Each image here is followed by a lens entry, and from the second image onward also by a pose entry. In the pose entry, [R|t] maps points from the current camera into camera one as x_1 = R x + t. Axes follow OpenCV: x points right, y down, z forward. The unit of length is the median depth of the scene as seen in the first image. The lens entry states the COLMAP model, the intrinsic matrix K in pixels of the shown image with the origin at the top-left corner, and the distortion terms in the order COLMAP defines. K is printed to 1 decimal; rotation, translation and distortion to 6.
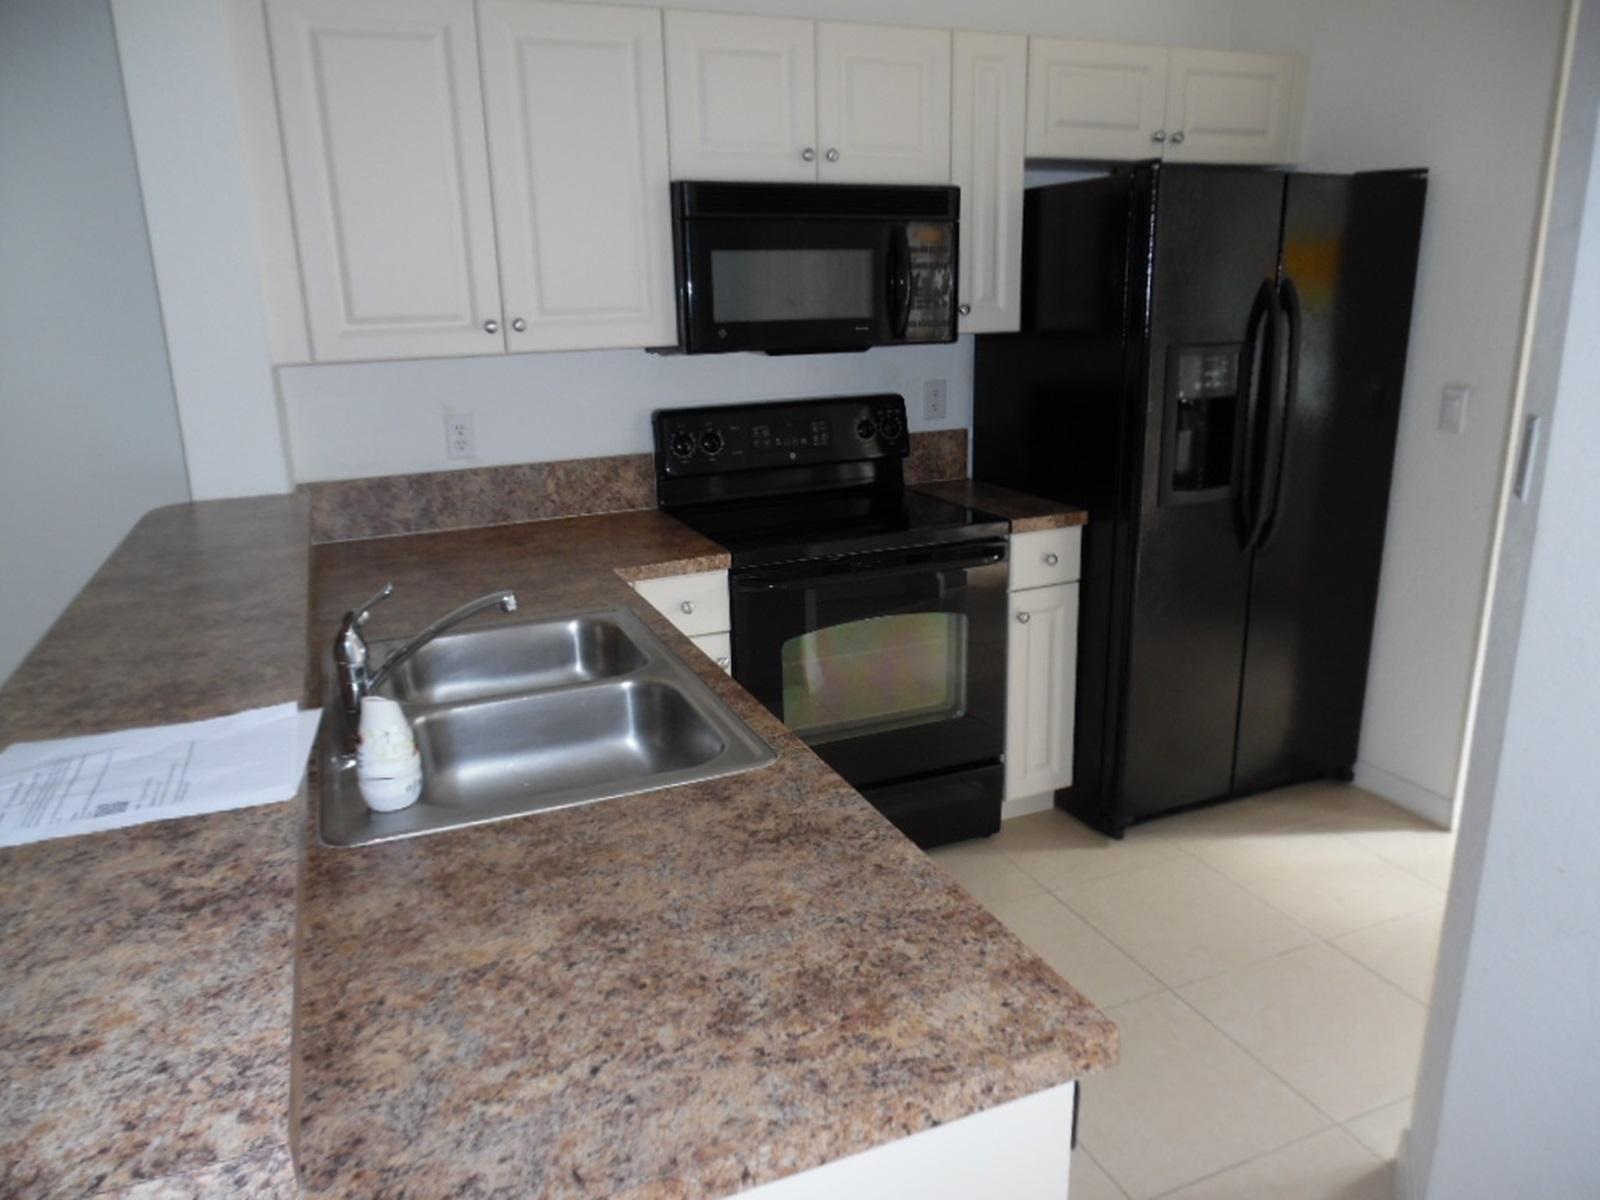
lens RADIAL K [[1123.4, 0, 800.0], [0, 1123.4, 600.0], [0, 0, 1]] dist [-0.008991, 0.001081]
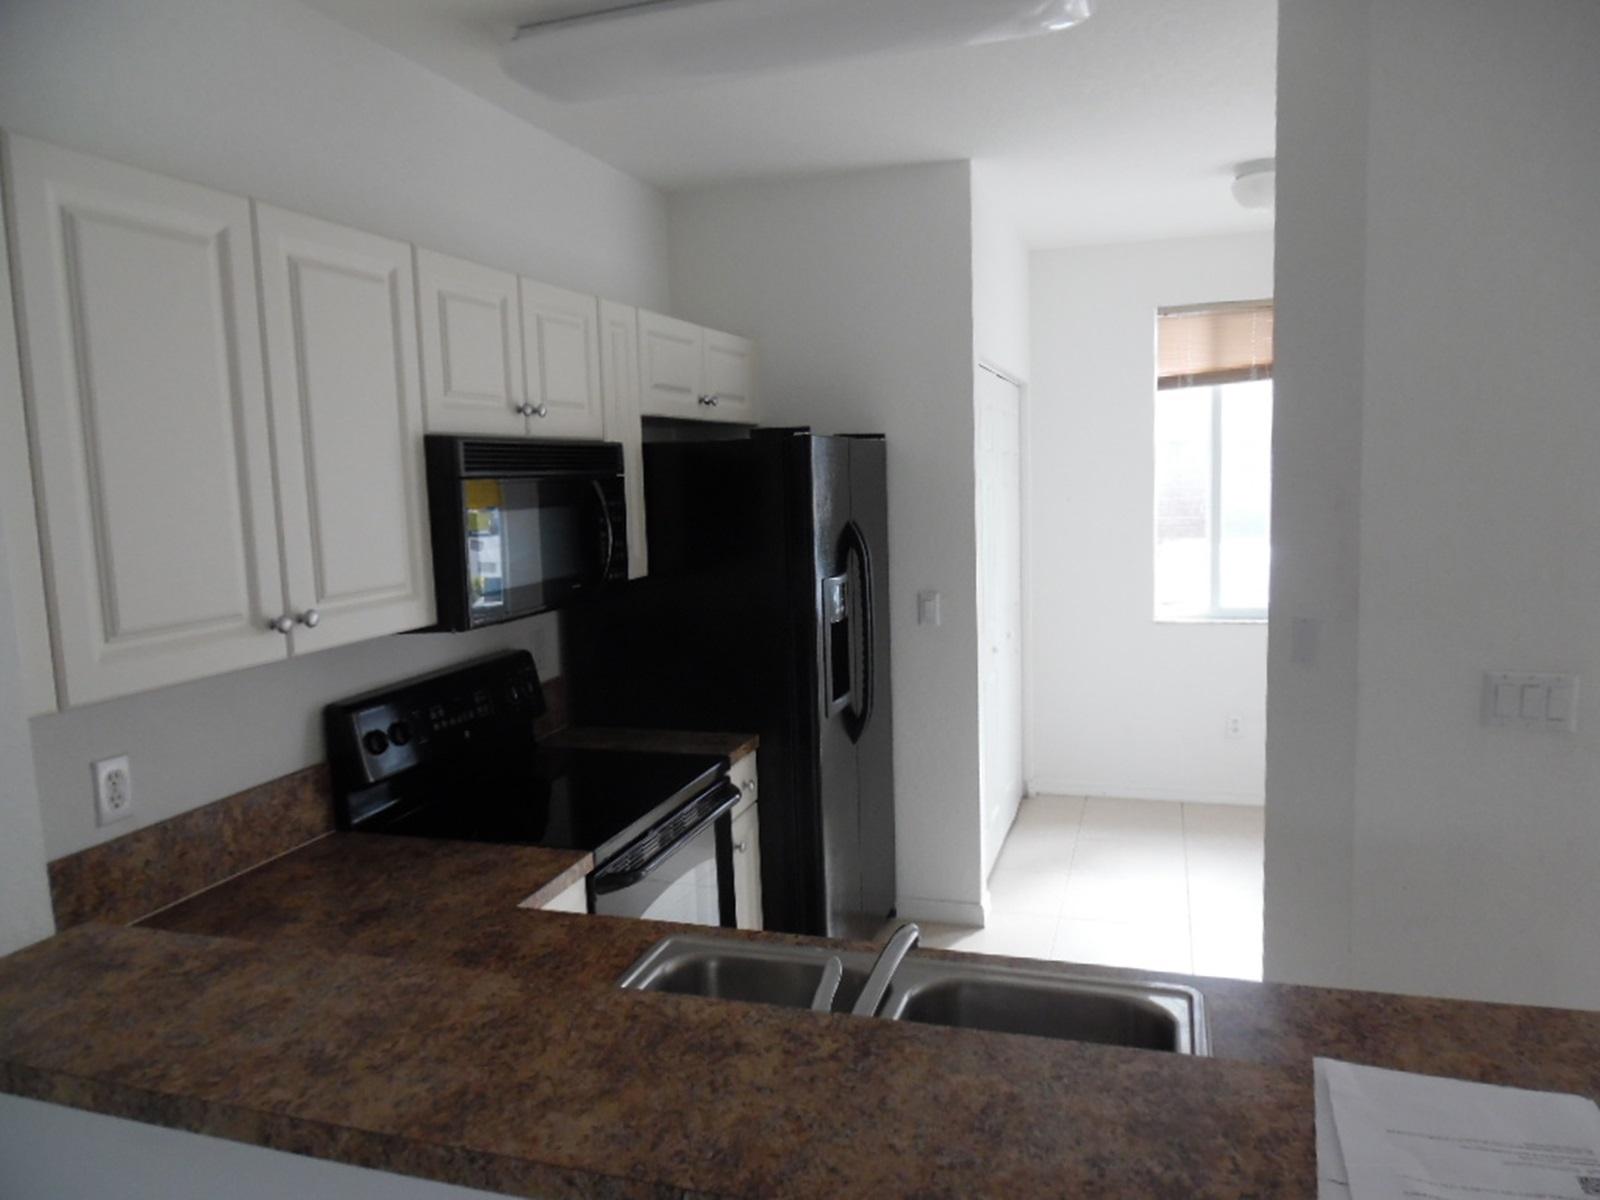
lens RADIAL K [[1125.8, 0, 800.0], [0, 1125.8, 600.0], [0, 0, 1]] dist [-0.036702, 0.003054]
pose [[0.646826, -0.087548, 0.757596, -0.517817], [0.224263, 0.971303, -0.079229, -0.109169], [-0.728919, 0.221148, 0.647898, 0.246911]]
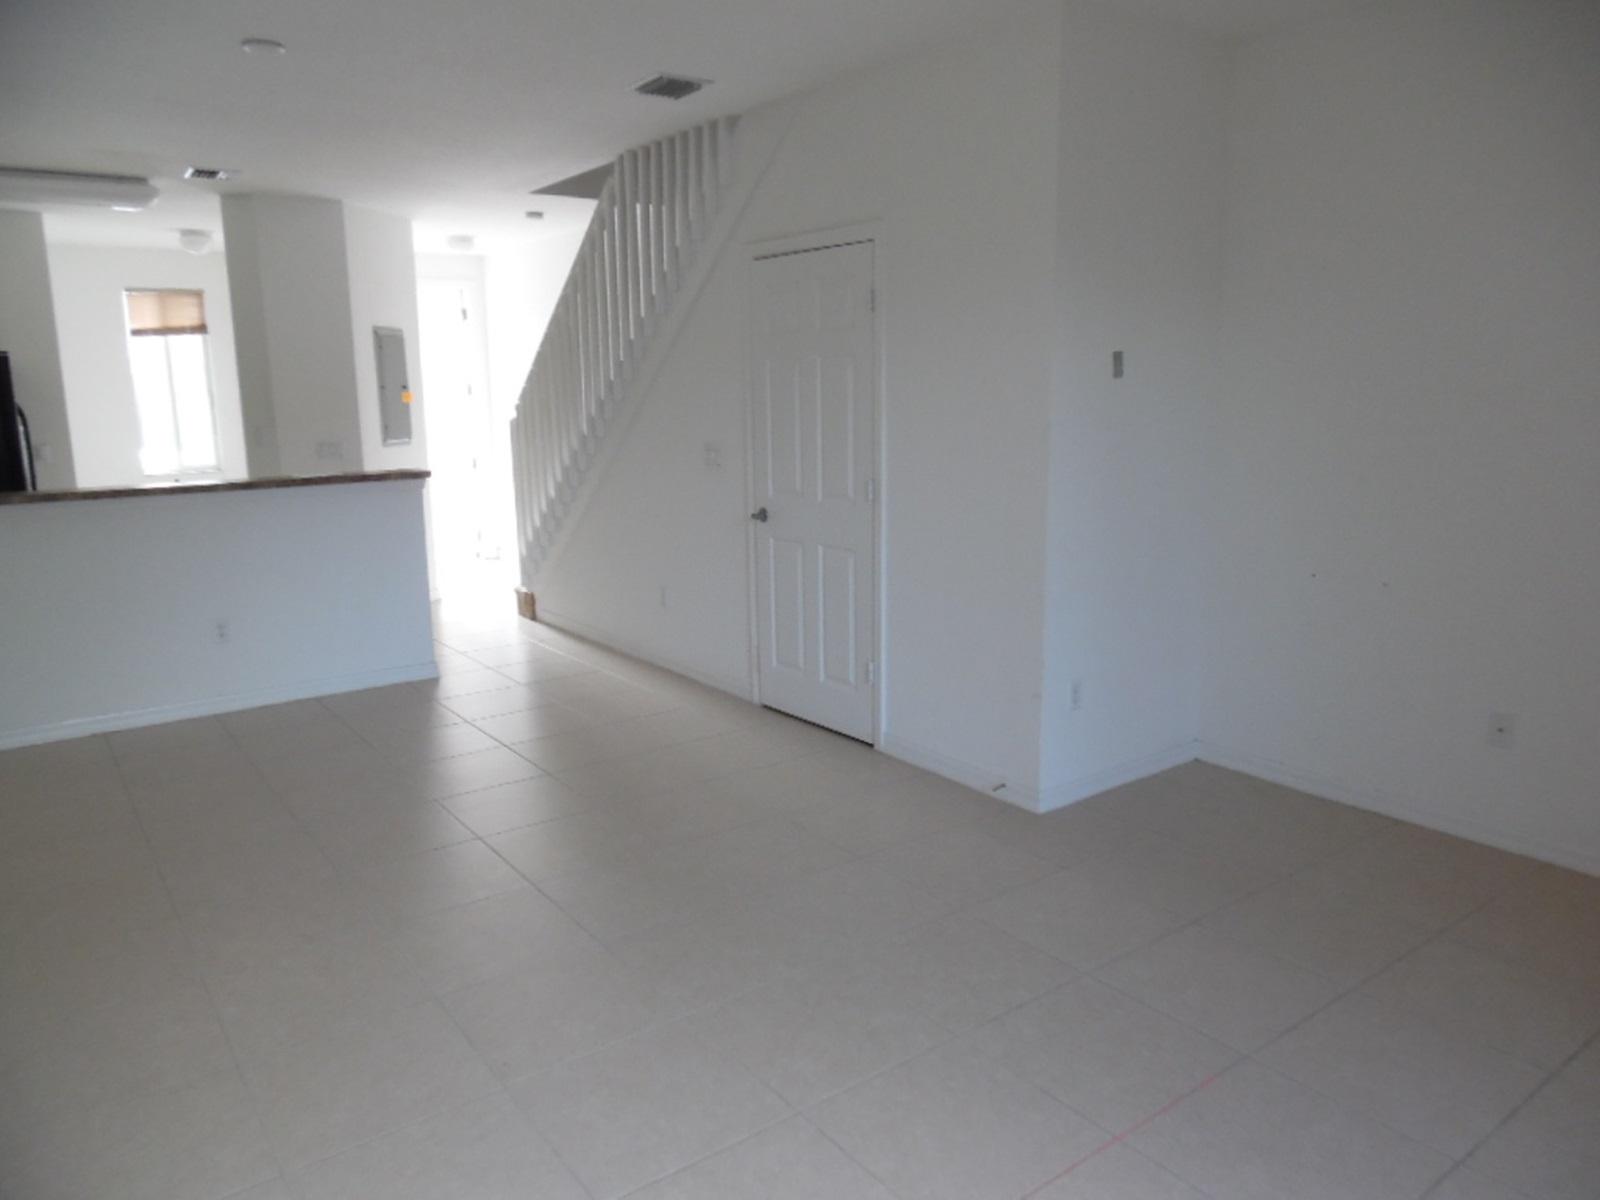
lens RADIAL K [[1122.0, 0, 800.0], [0, 1122.0, 600.0], [0, 0, 1]] dist [0.024875, 0.001777]
pose [[-0.233443, -0.151903, 0.960432, -2.170987], [0.290522, 0.931710, 0.217975, 0.070537], [-0.927956, 0.329911, -0.173370, 0.000224]]
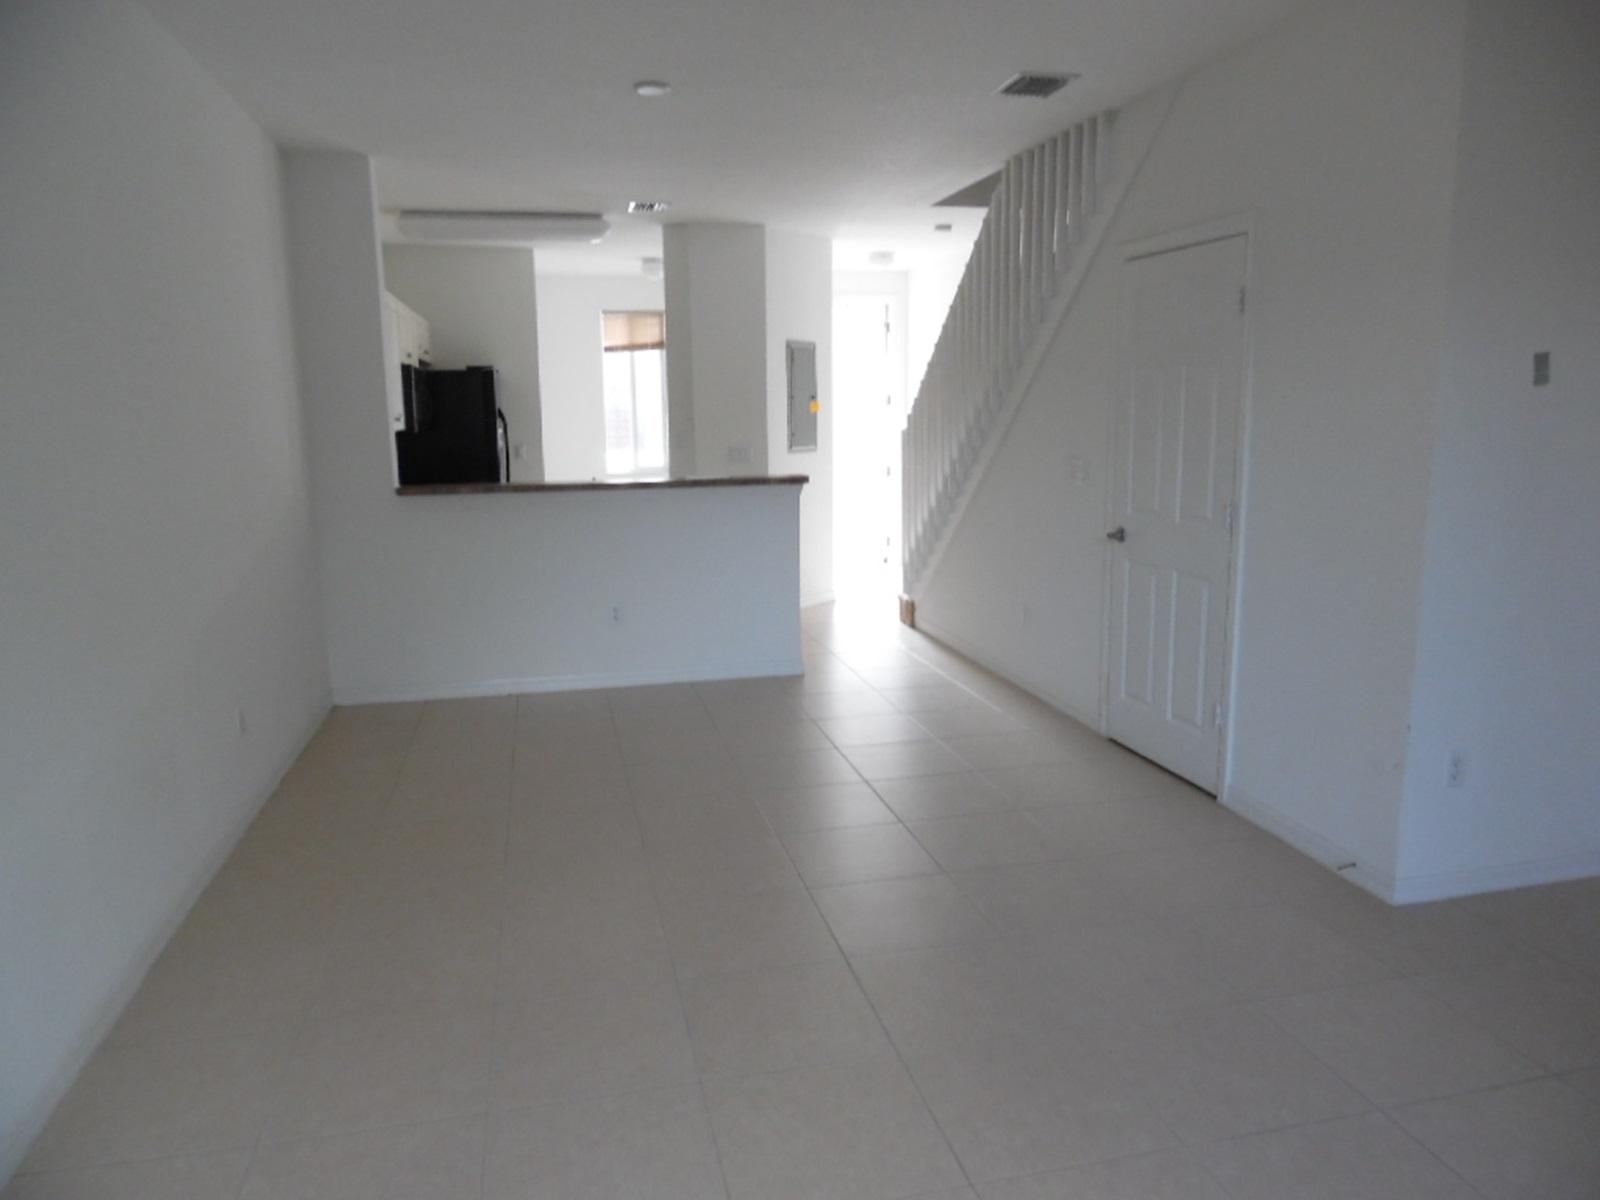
lens RADIAL K [[1132.1, 0, 800.0], [0, 1132.1, 600.0], [0, 0, 1]] dist [-0.005295, 0.092062]
pose [[0.145523, -0.144144, 0.978798, -2.156140], [0.277919, 0.955449, 0.099386, 0.098424], [-0.949518, 0.257563, 0.179100, -0.086734]]
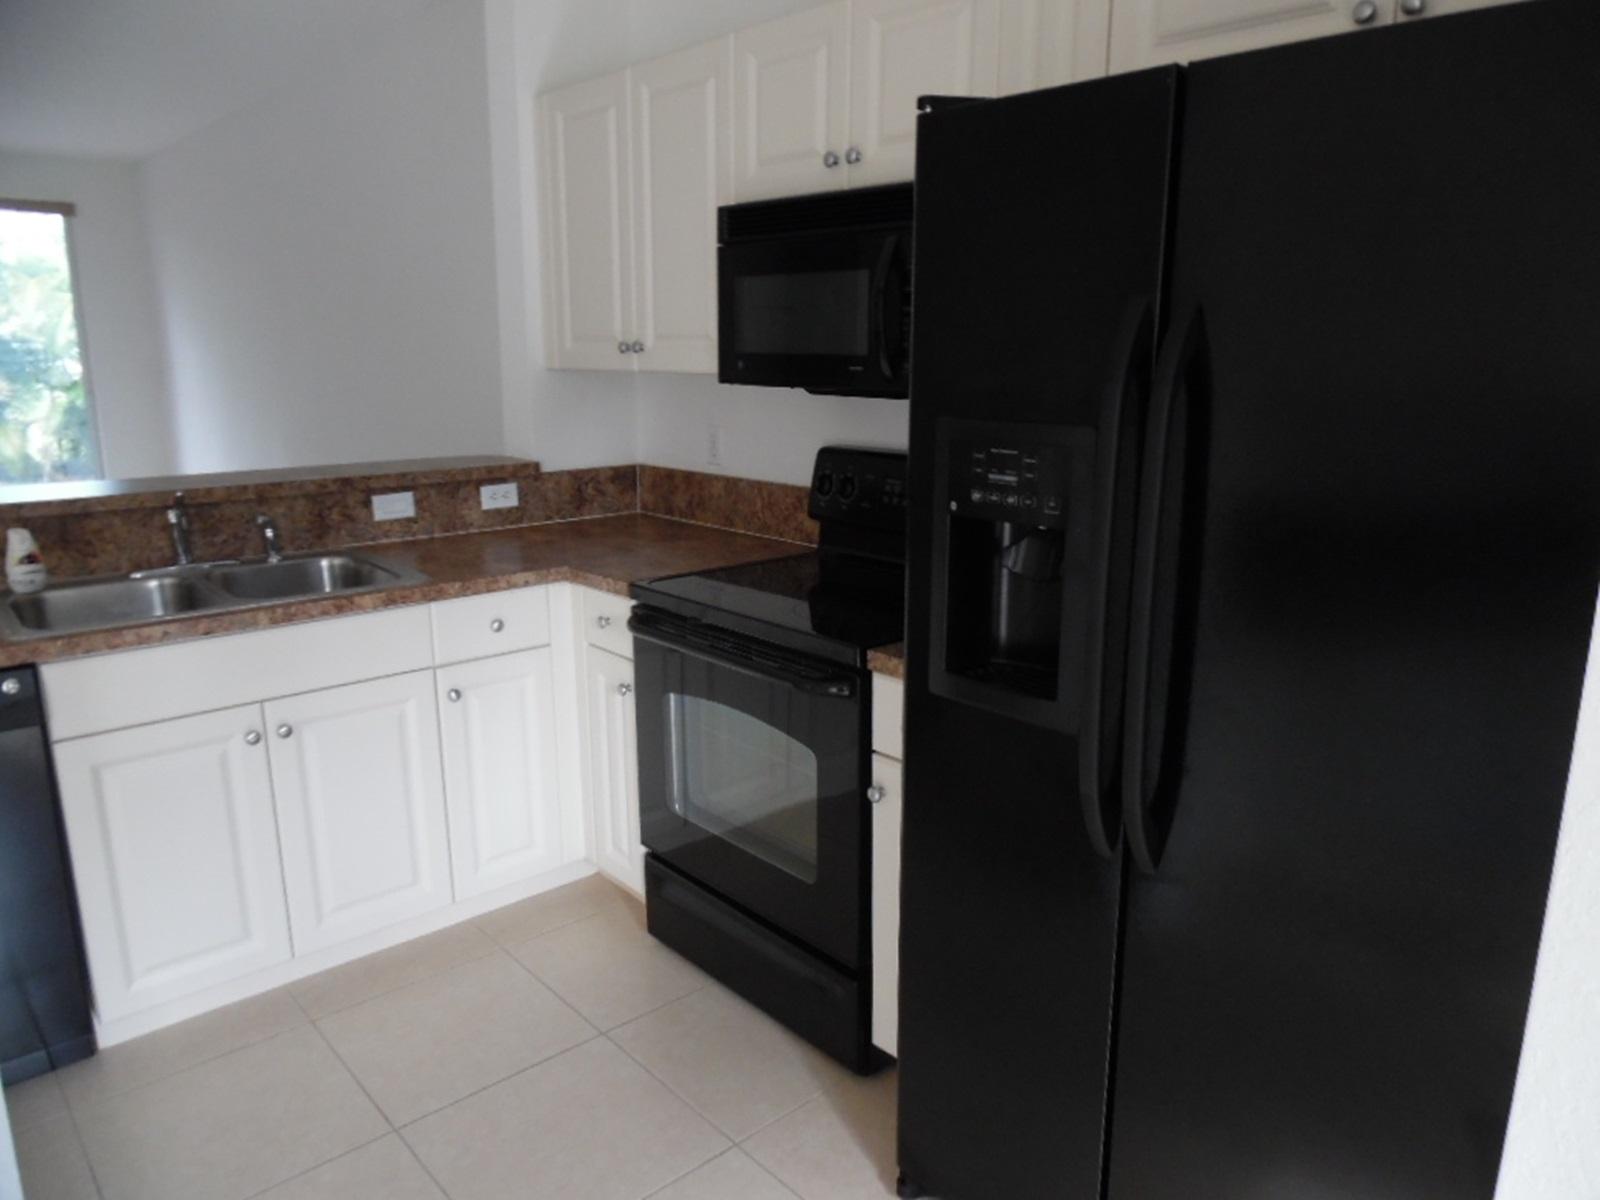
lens RADIAL K [[1132.1, 0, 800.0], [0, 1132.1, 600.0], [0, 0, 1]] dist [-0.005295, 0.092062]
pose [[0.338022, 0.241172, -0.909713, 0.781835], [-0.263164, 0.952272, 0.154671, -0.192009], [0.903596, 0.187121, 0.385357, 0.656477]]
